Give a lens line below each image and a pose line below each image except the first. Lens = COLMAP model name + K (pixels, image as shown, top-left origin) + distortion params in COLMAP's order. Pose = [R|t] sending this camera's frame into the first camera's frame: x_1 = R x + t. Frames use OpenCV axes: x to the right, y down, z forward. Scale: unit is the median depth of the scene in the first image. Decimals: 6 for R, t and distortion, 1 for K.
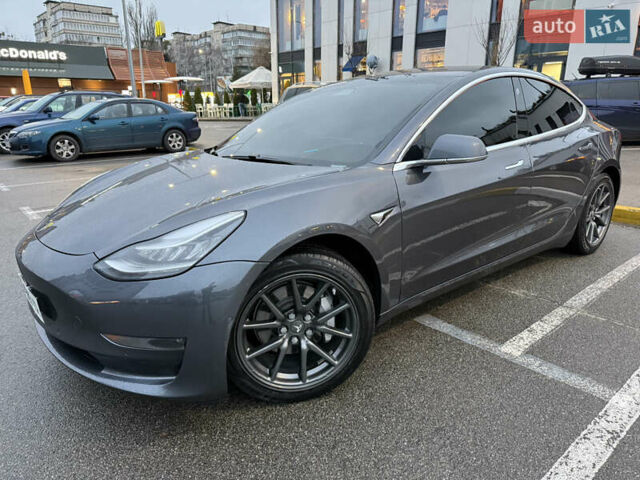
lens RADIAL K [[459.1, 0, 316.4], [0, 459.1, 241.4], [0, 0, 1]] dist [0.024718, -0.035213]
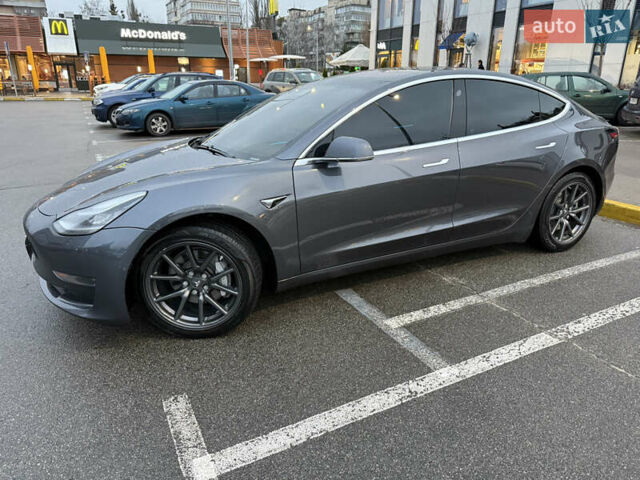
lens RADIAL K [[459.1, 0, 316.6], [0, 459.1, 239.1], [0, 0, 1]] dist [0.024718, -0.035213]
pose [[0.972798, 0.079898, -0.217439, 0.115897], [-0.070280, 0.996190, 0.051626, -0.006023], [0.220735, -0.034940, 0.974708, -0.042044]]
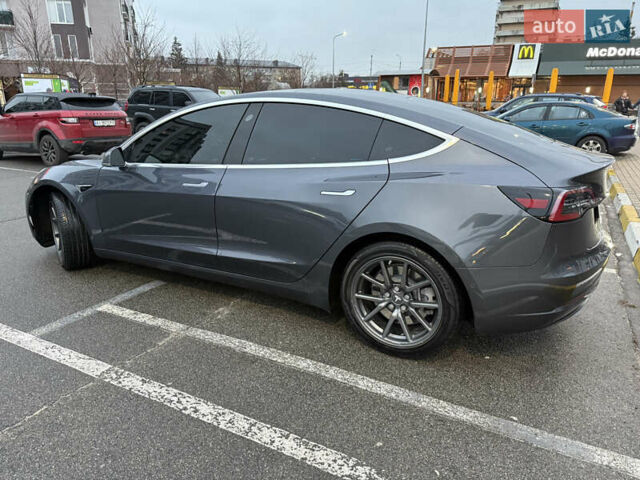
lens RADIAL K [[459.1, 0, 324.1], [0, 459.1, 239.6], [0, 0, 1]] dist [0.024718, -0.035213]
pose [[0.360399, 0.272615, -0.892073, 0.449329], [-0.266843, 0.946506, 0.181444, -0.093301], [0.893816, 0.172652, 0.413865, 0.240910]]
